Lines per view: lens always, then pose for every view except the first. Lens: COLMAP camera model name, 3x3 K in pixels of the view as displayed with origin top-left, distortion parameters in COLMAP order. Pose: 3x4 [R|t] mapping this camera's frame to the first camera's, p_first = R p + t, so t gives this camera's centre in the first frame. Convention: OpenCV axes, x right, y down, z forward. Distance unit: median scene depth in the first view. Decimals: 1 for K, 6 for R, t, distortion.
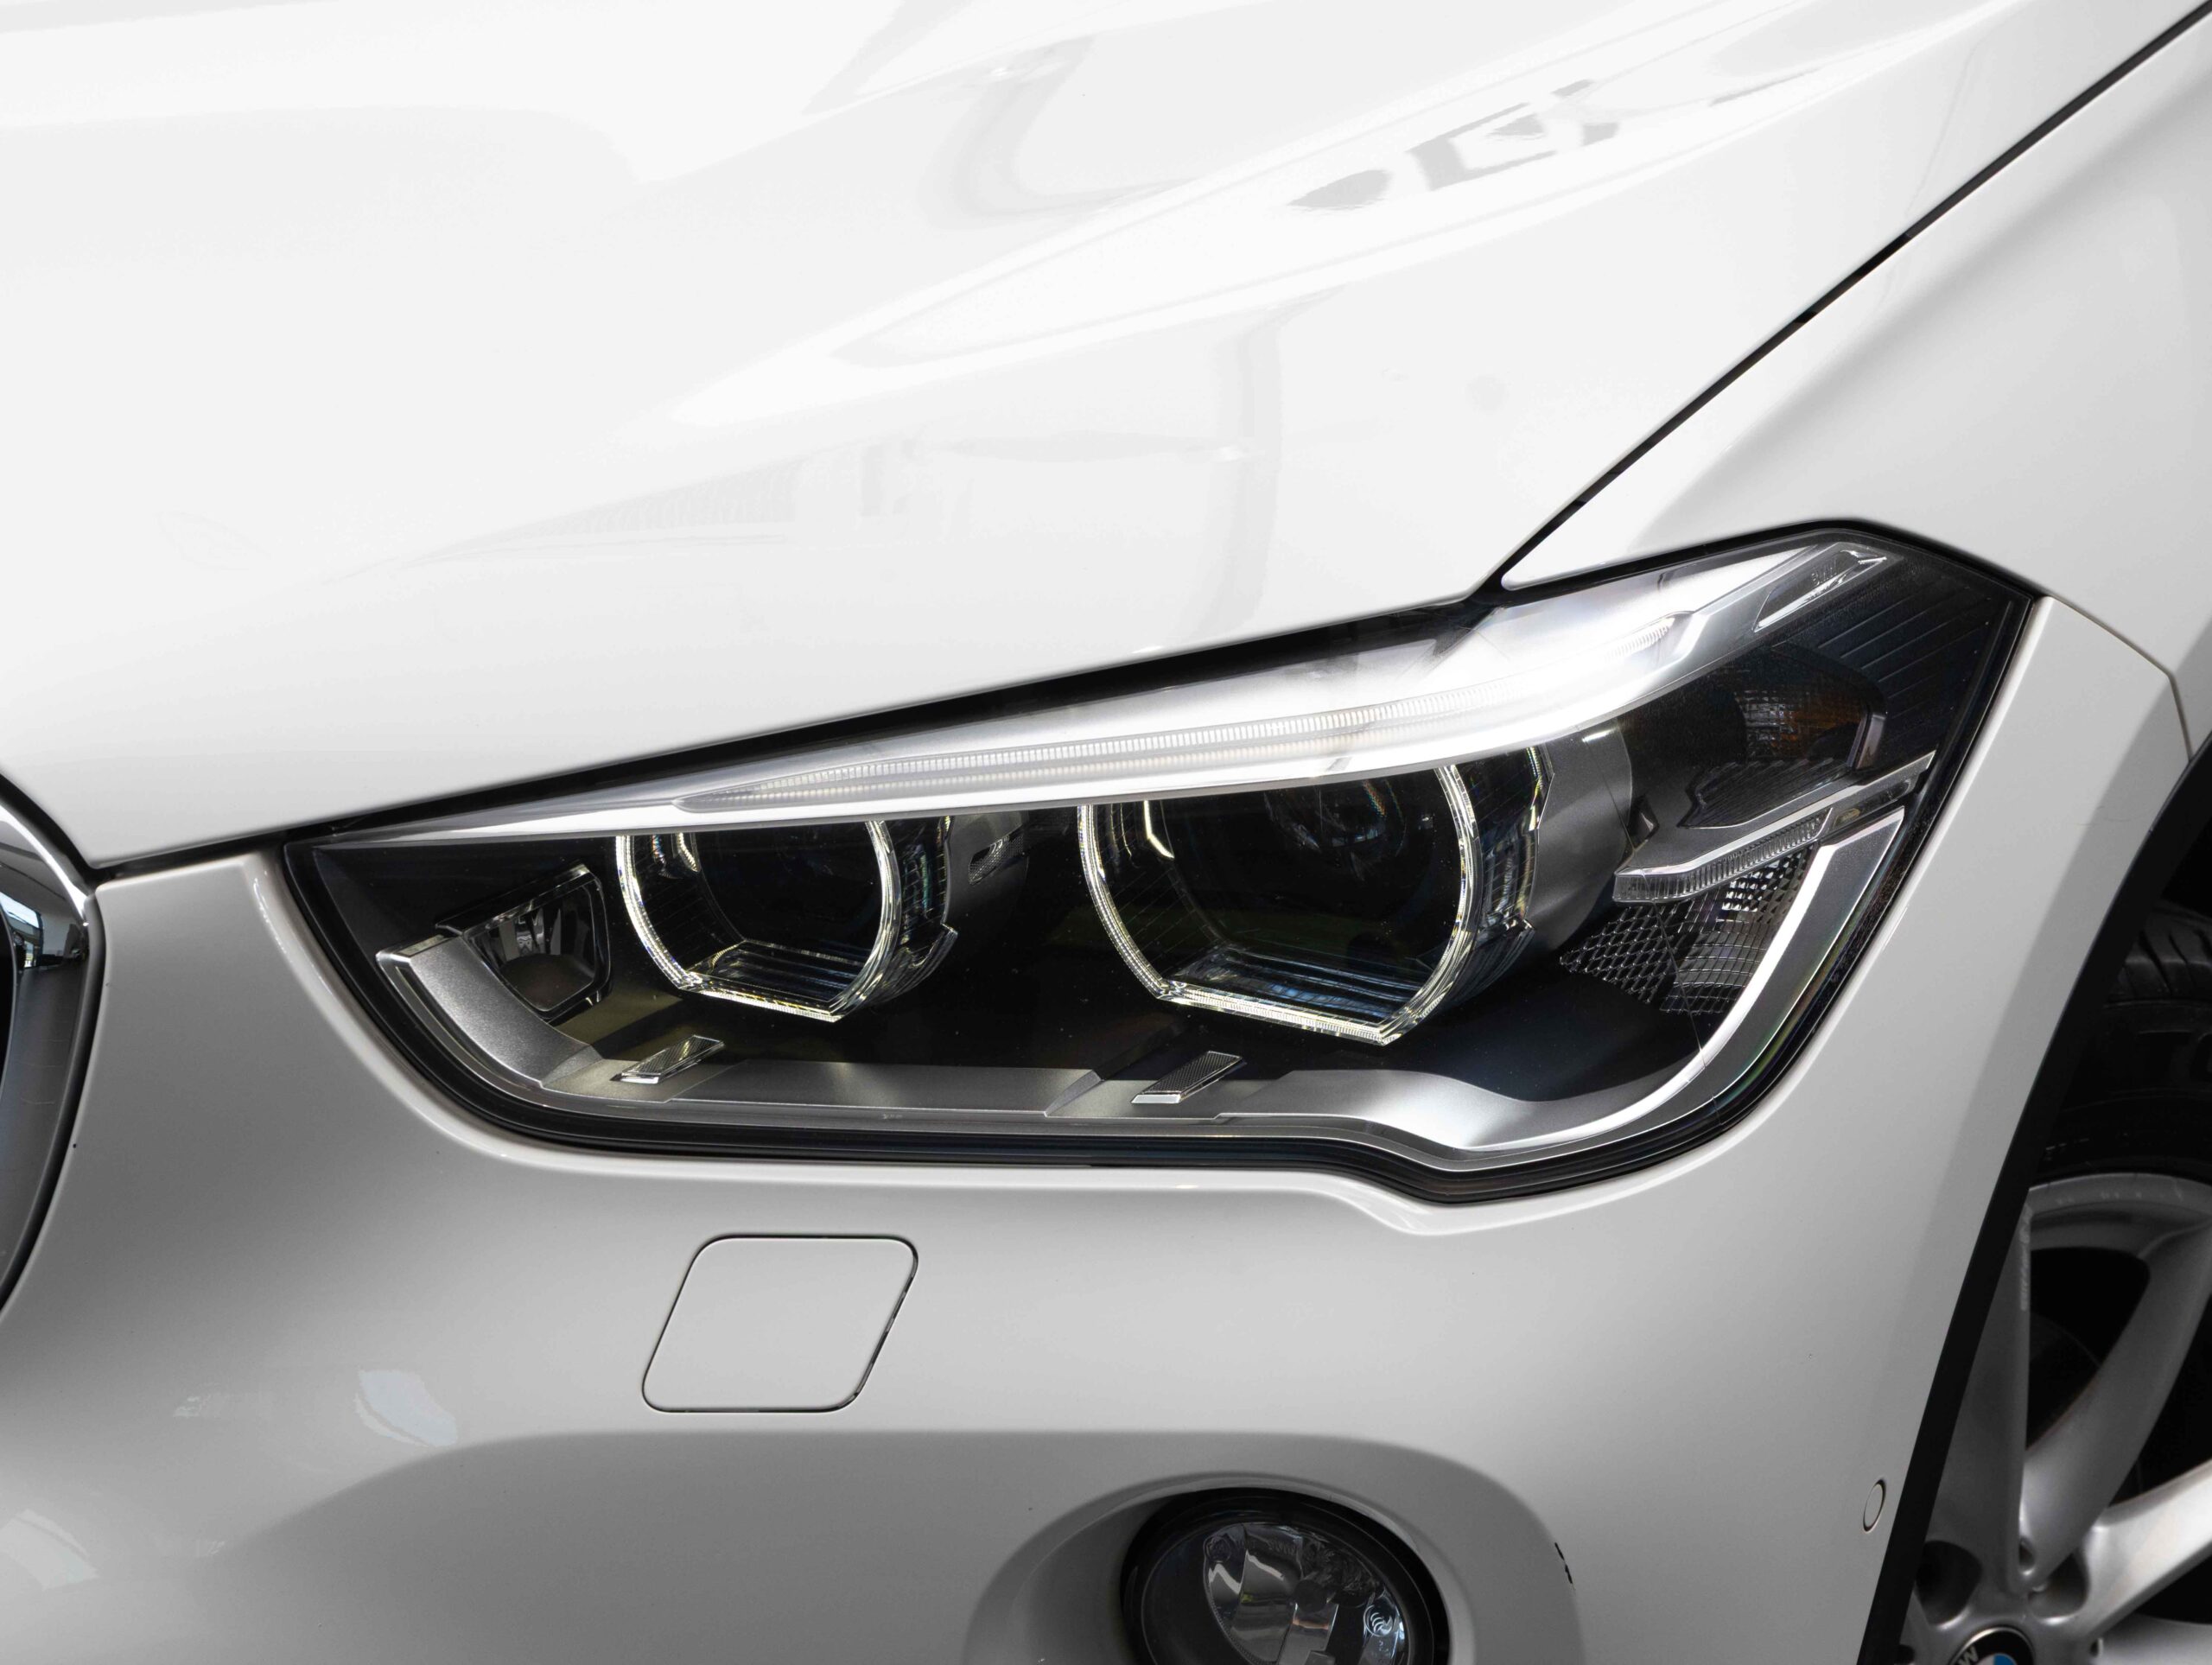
lens RADIAL K [[4618.5, 0, 1109.0], [0, 4618.5, 781.2], [0, 0, 1]] dist [0.019237, -0.906547]
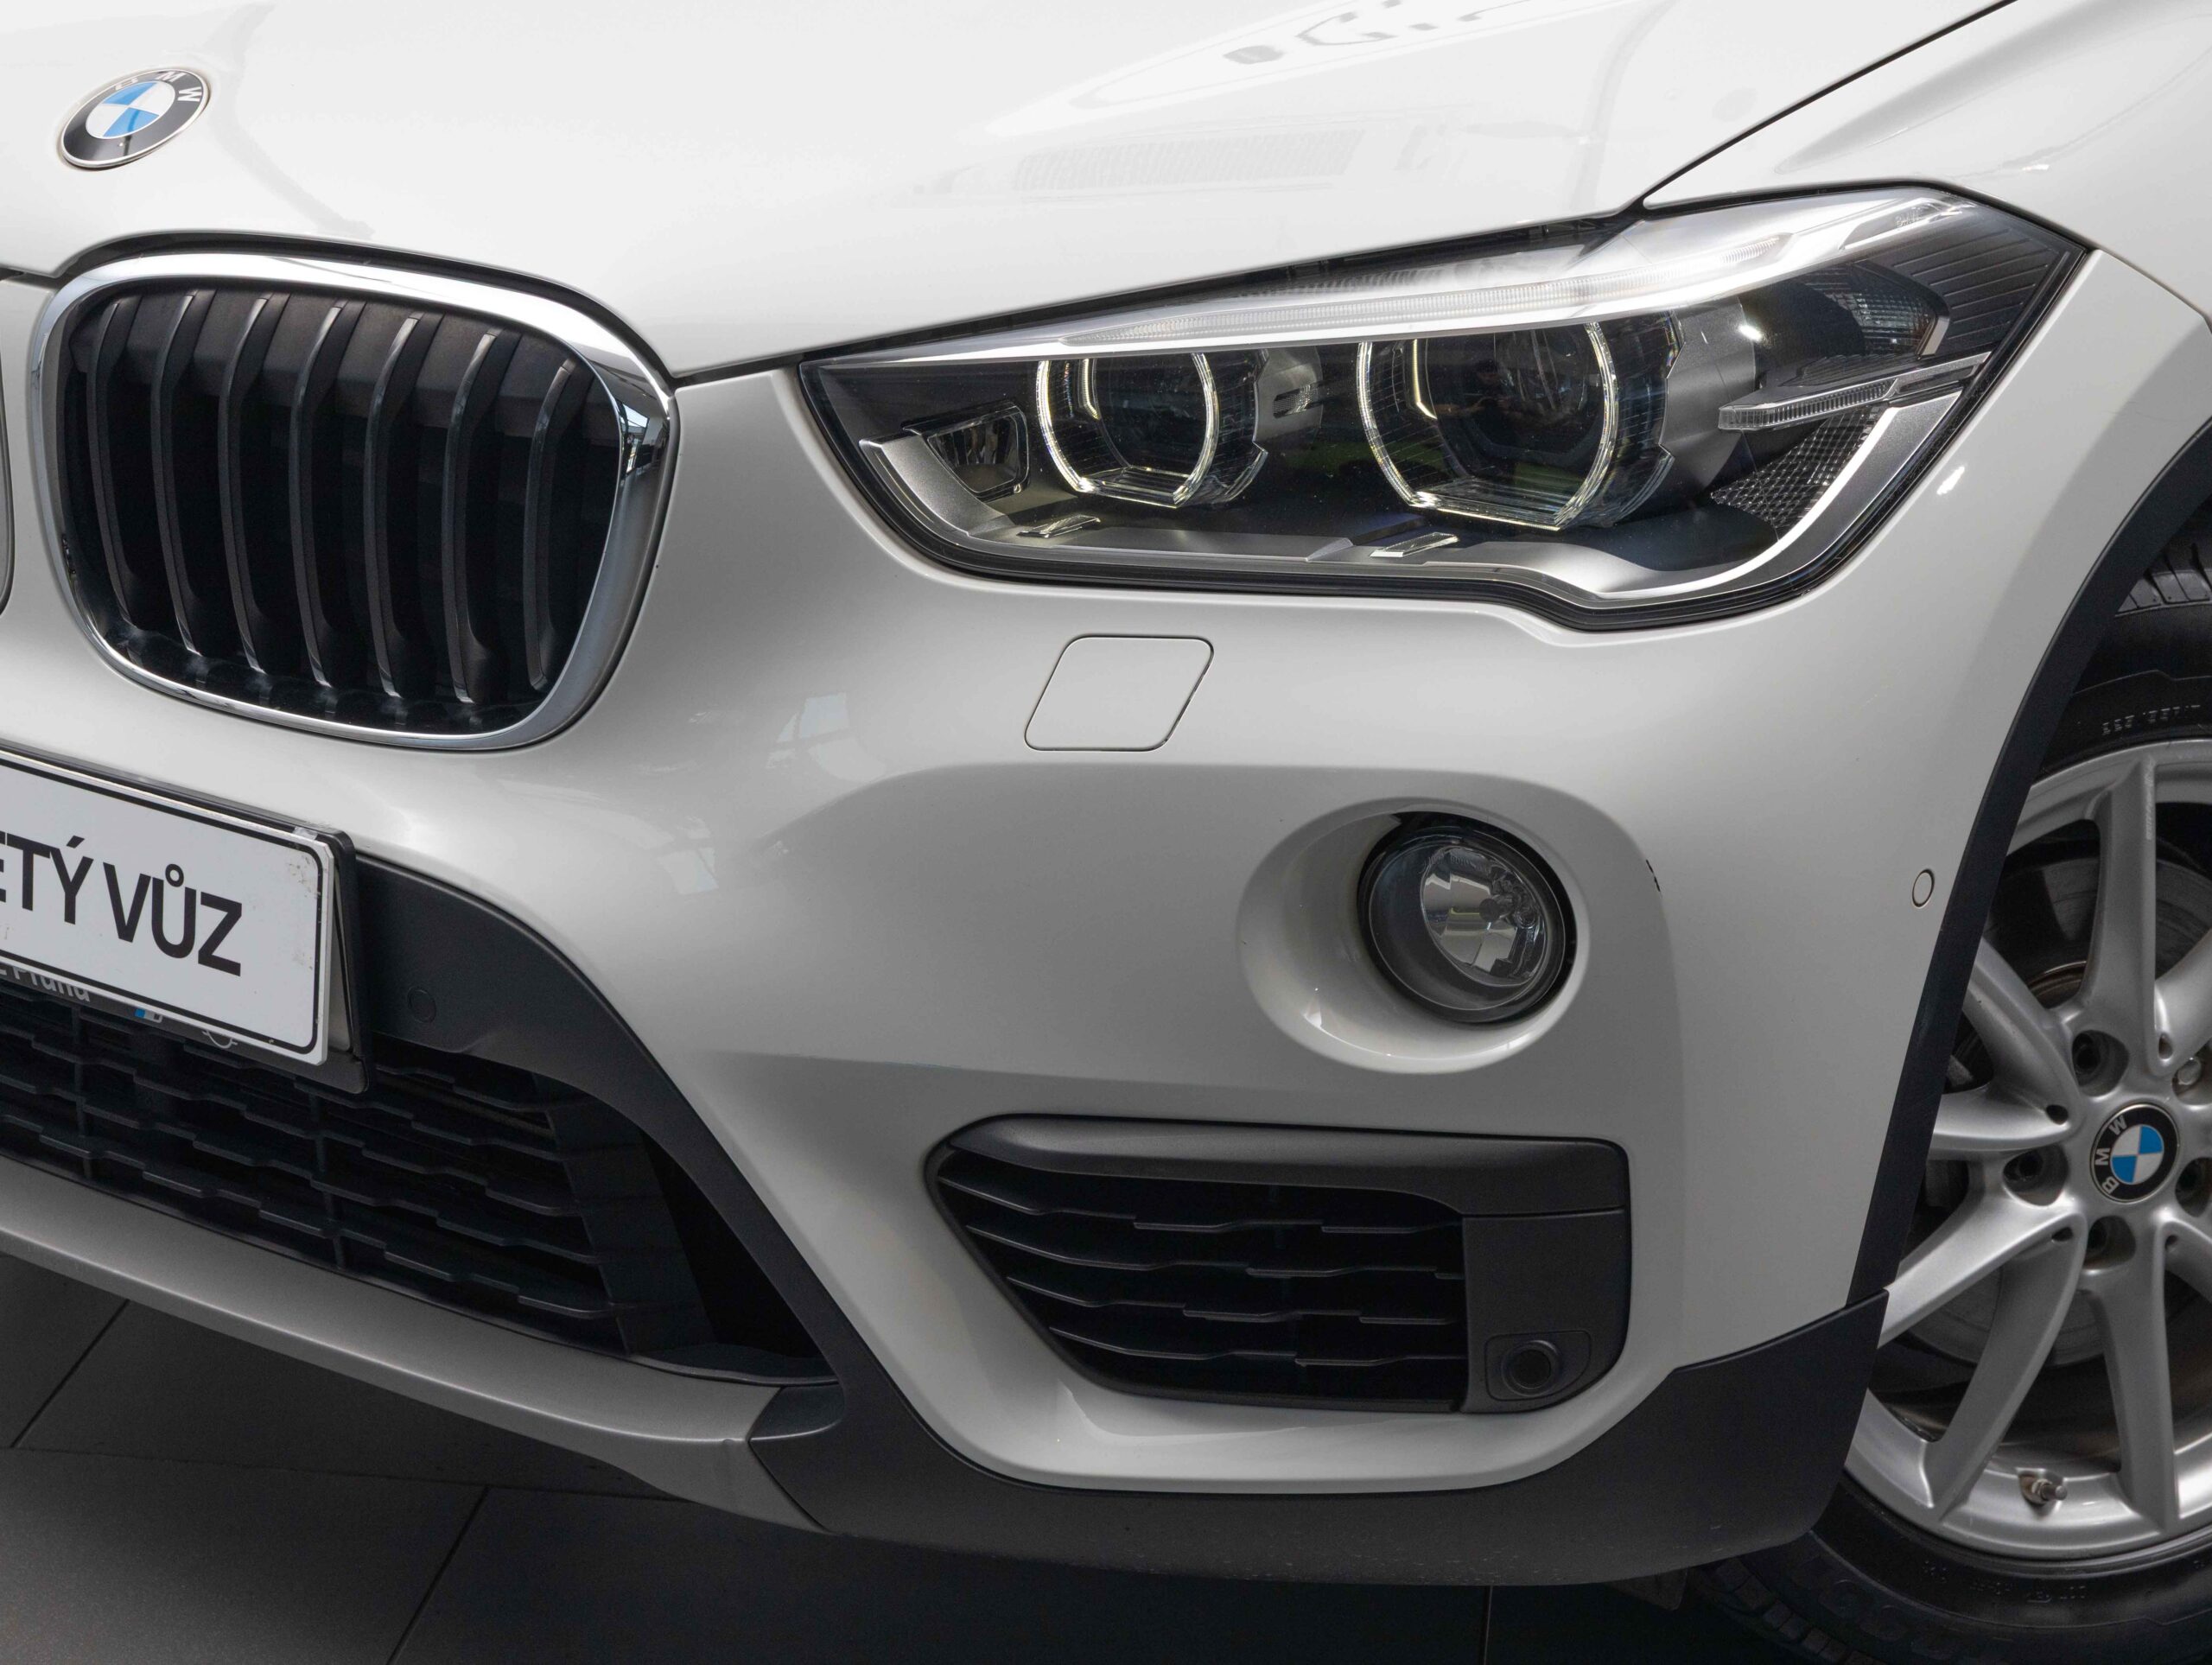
lens RADIAL K [[4618.5, 0, 1109.0], [0, 4618.5, 781.2], [0, 0, 1]] dist [0.019237, -0.906547]
pose [[0.983697, 0.025414, -0.178030, 0.181764], [-0.028439, 0.999491, -0.014458, 0.161252], [0.177572, 0.019285, 0.983919, -0.429866]]
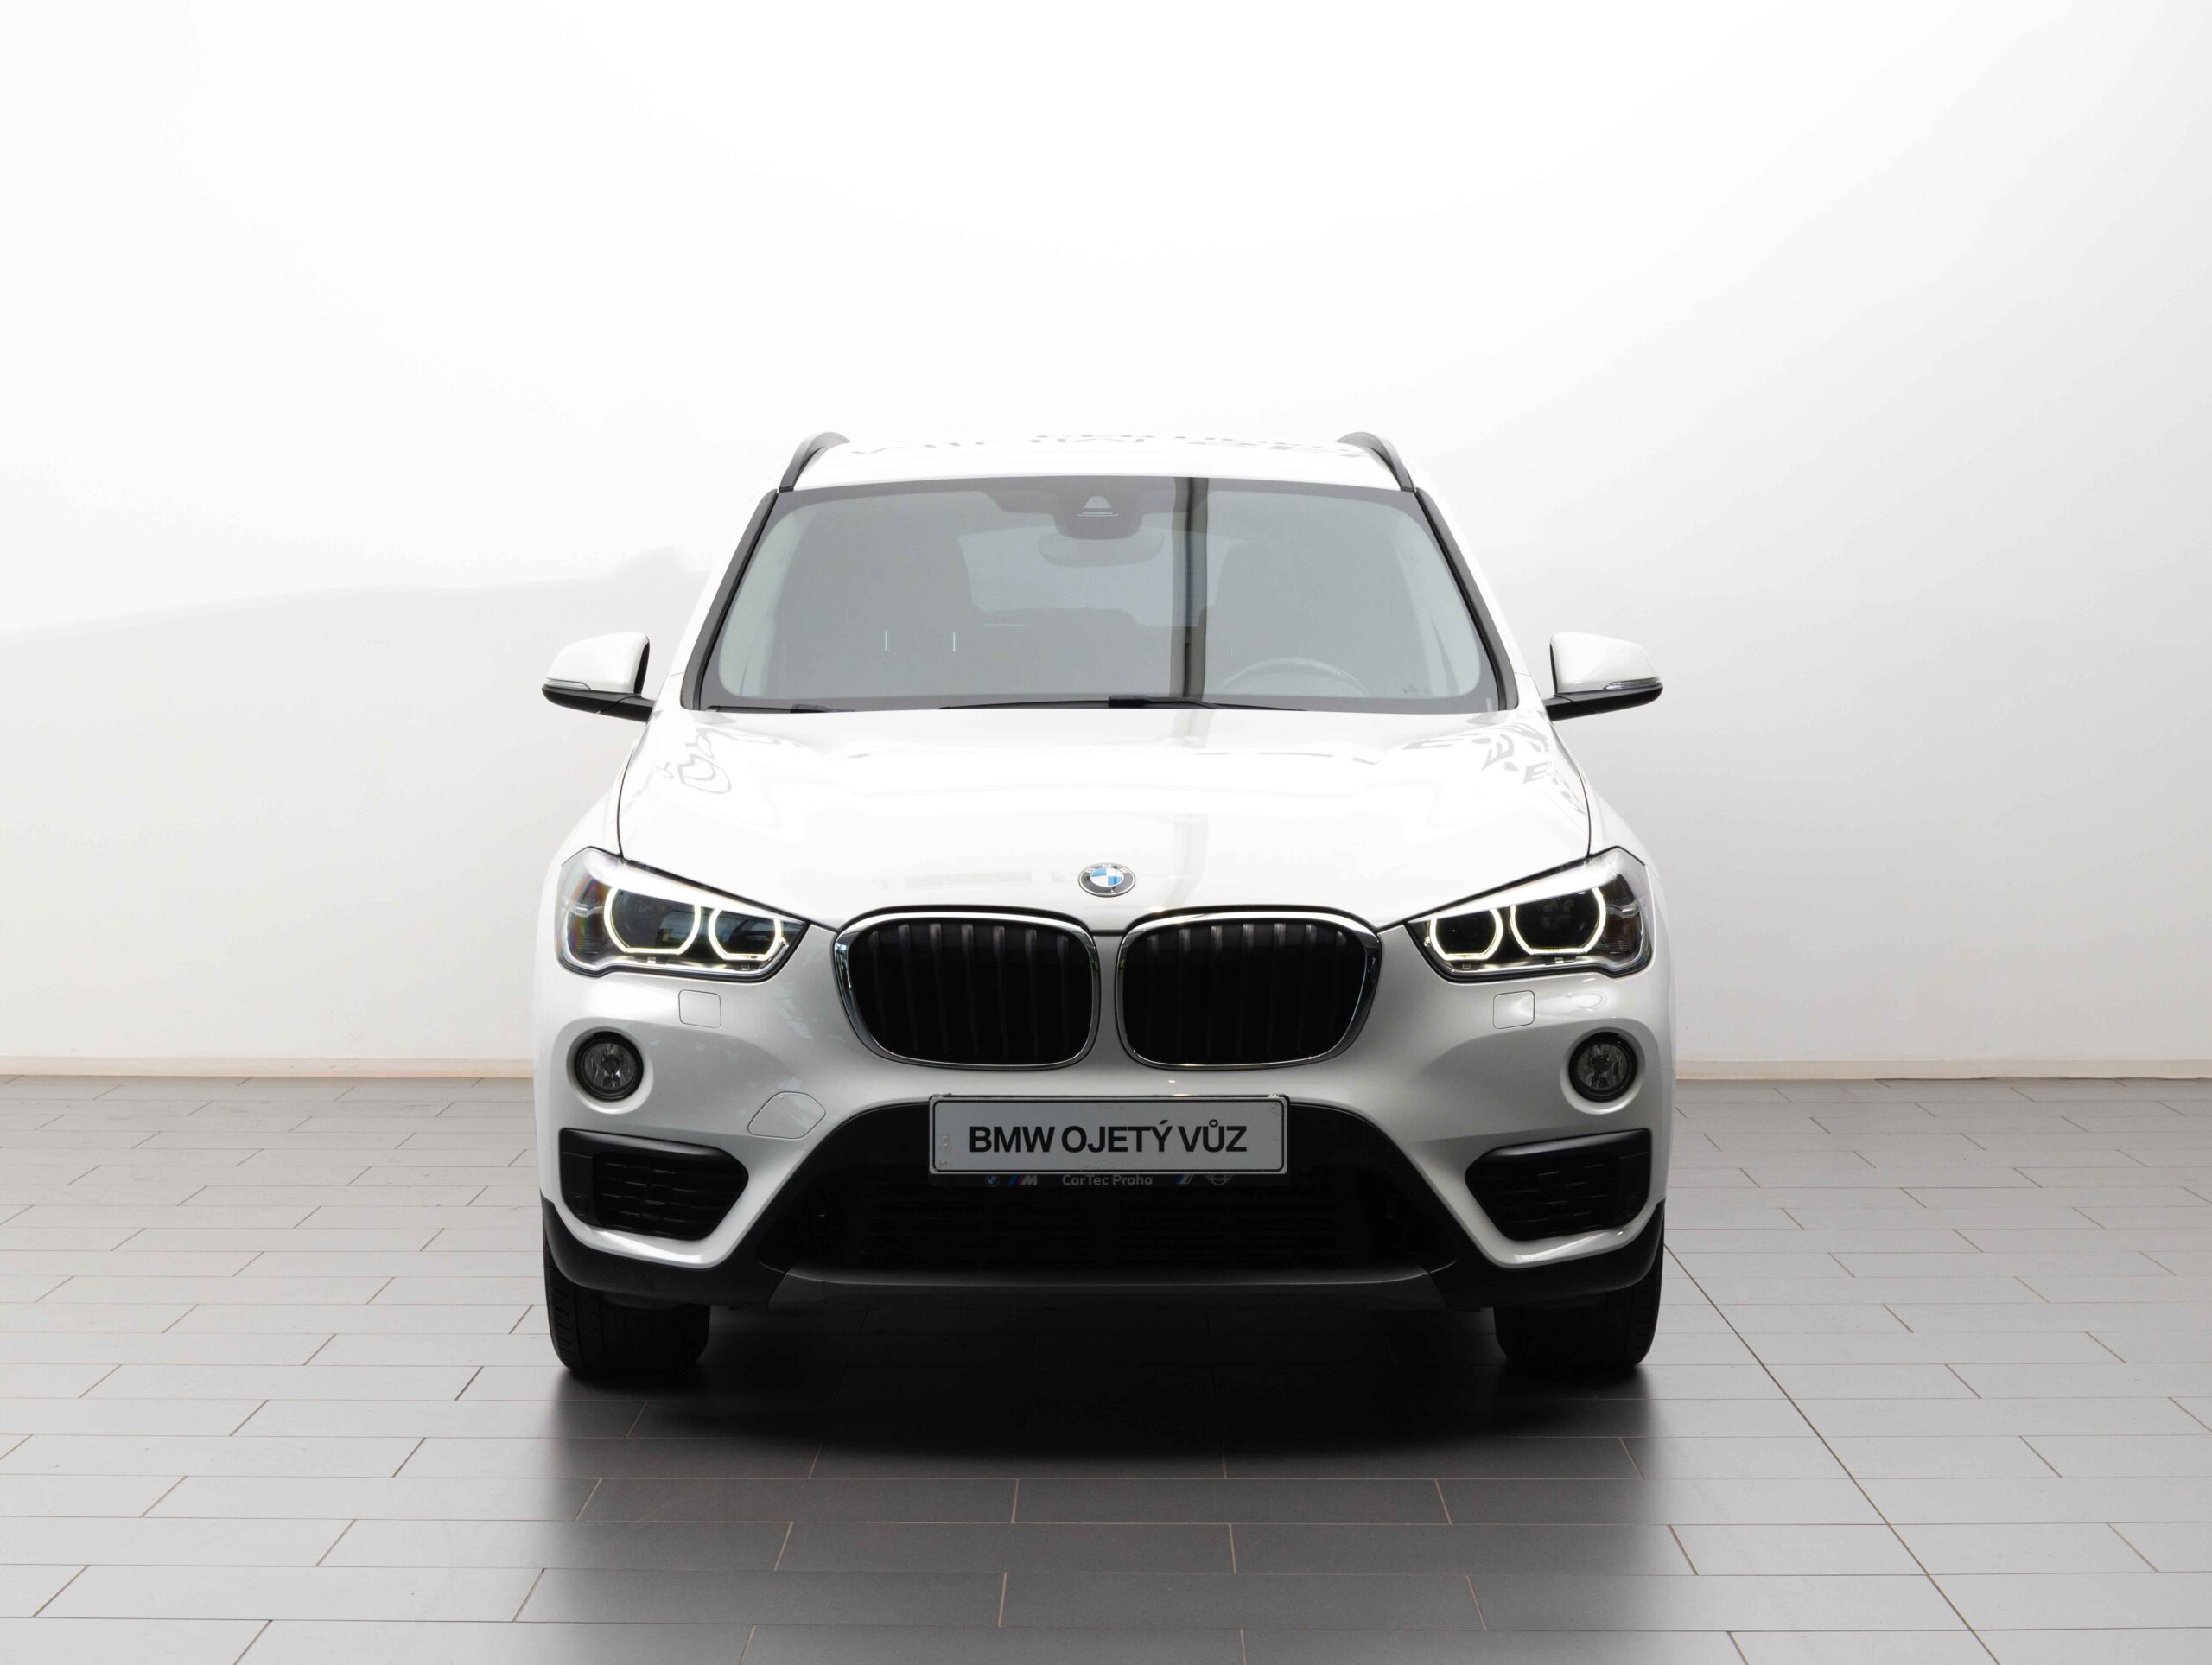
lens RADIAL K [[4261.8, 0, 1106.0], [0, 4261.8, 832.5], [0, 0, 1]] dist [0.001383, 0.018261]
pose [[0.887352, -0.089135, 0.452395, -2.349506], [0.183527, 0.968346, -0.169187, 0.589487], [-0.422995, 0.233155, 0.875622, -2.643724]]
